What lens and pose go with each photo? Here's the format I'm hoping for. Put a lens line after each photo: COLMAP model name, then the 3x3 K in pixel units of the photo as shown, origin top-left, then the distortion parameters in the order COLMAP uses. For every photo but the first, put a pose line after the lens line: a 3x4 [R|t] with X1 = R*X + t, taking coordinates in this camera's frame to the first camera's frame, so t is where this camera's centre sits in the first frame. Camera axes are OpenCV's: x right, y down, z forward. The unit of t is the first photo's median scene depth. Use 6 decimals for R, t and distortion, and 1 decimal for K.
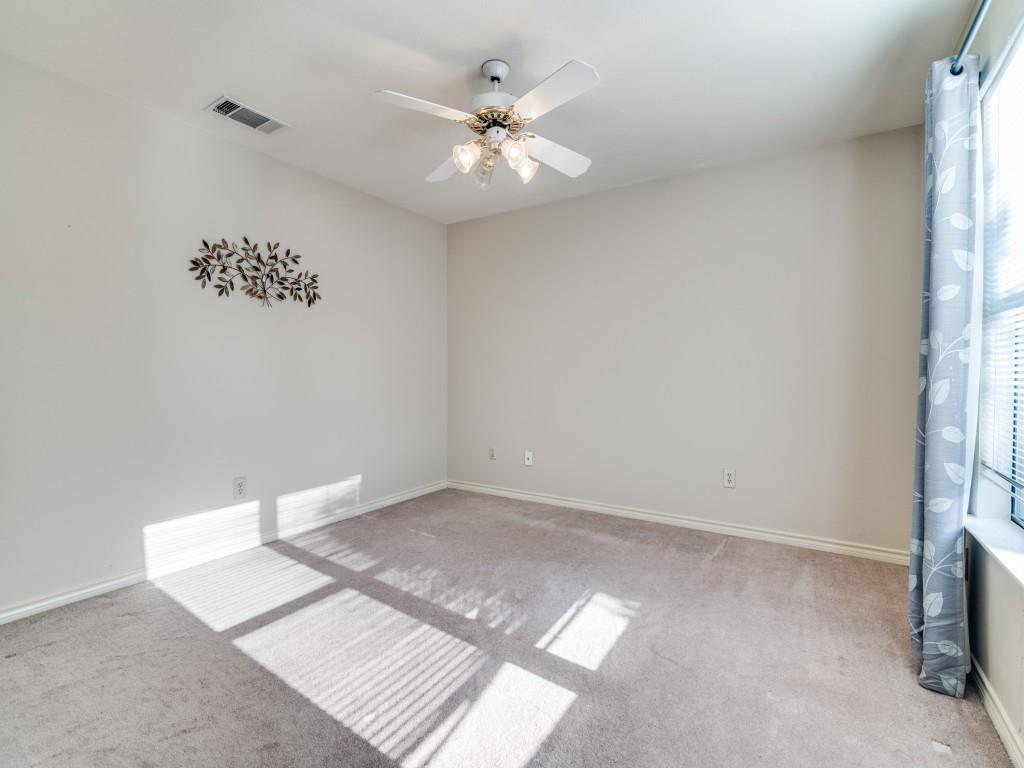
lens RADIAL K [[455.2, 0, 528.8], [0, 455.2, 383.7], [0, 0, 1]] dist [-0.025283, 0.000489]
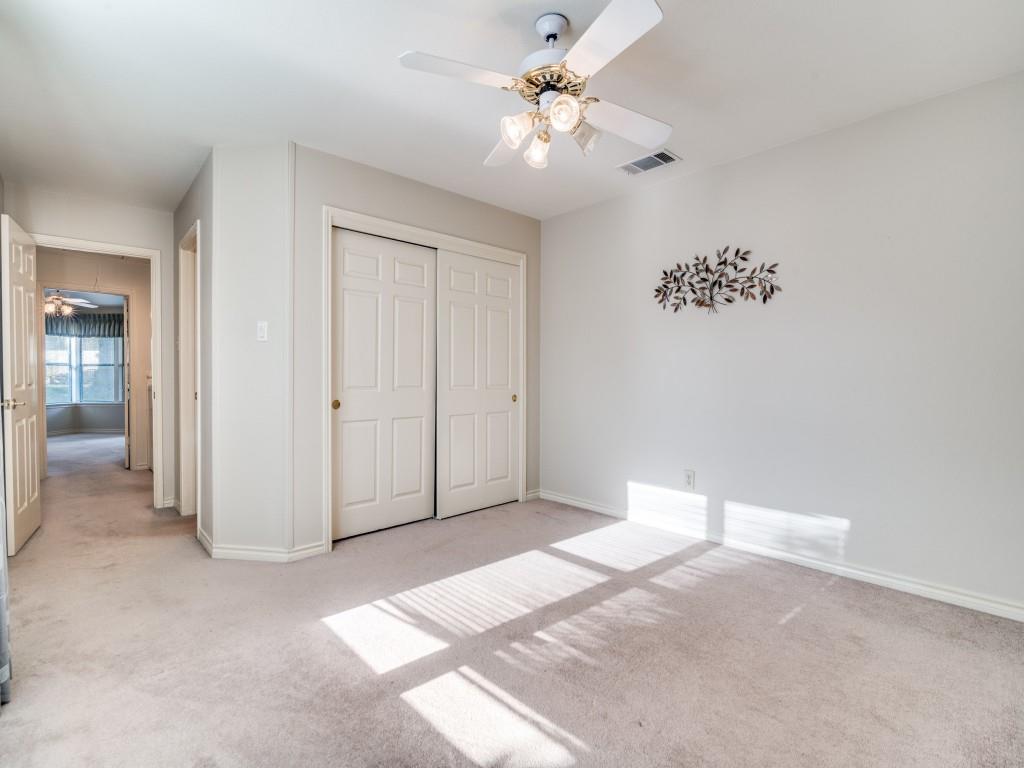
lens RADIAL K [[474.7, 0, 513.2], [0, 474.7, 380.2], [0, 0, 1]] dist [-0.018007, 0.000362]
pose [[-0.251939, 0.020445, -0.967527, 0.608697], [-0.021805, 0.999403, 0.026796, -0.036659], [0.967497, 0.027848, -0.251343, 0.855214]]
